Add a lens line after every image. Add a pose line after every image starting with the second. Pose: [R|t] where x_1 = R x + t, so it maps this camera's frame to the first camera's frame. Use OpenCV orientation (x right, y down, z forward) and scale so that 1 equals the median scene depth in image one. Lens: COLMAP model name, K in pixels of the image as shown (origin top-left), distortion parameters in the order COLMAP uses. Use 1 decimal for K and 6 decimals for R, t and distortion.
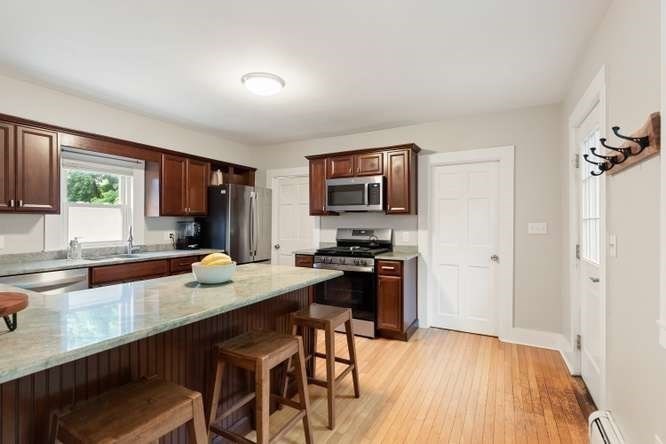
lens RADIAL K [[312.5, 0, 333.0], [0, 312.5, 222.0], [0, 0, 1]] dist [0.001278, 0.000099]
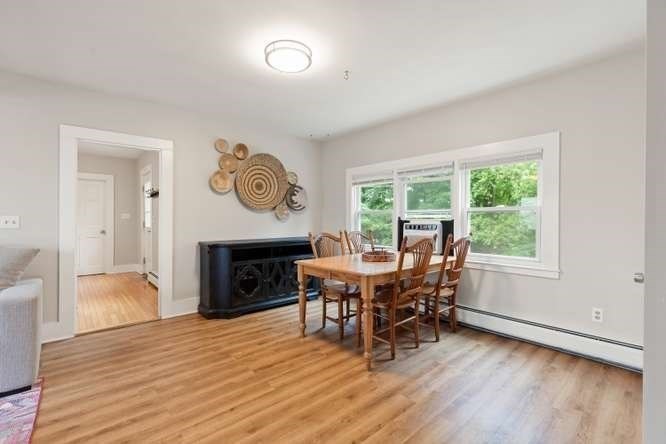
lens RADIAL K [[298.4, 0, 331.9], [0, 298.4, 227.6], [0, 0, 1]] dist [0.001302, 0.000221]
pose [[0.339377, -0.017675, 0.940485, -0.656586], [-0.007416, 0.999742, 0.021465, 0.036109], [-0.940621, -0.014260, 0.339158, -0.844345]]
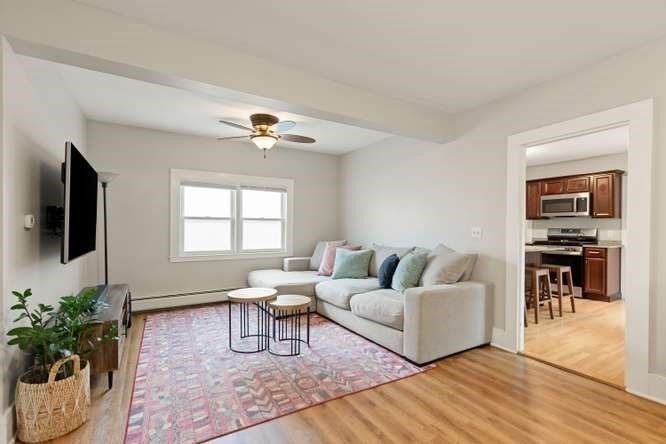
lens RADIAL K [[298.4, 0, 331.9], [0, 298.4, 227.6], [0, 0, 1]] dist [0.001302, 0.000221]
pose [[0.859760, 0.007885, -0.510638, -0.164132], [-0.010445, 0.999943, -0.002145, 0.035404], [0.510592, 0.007178, 0.859793, -0.828660]]
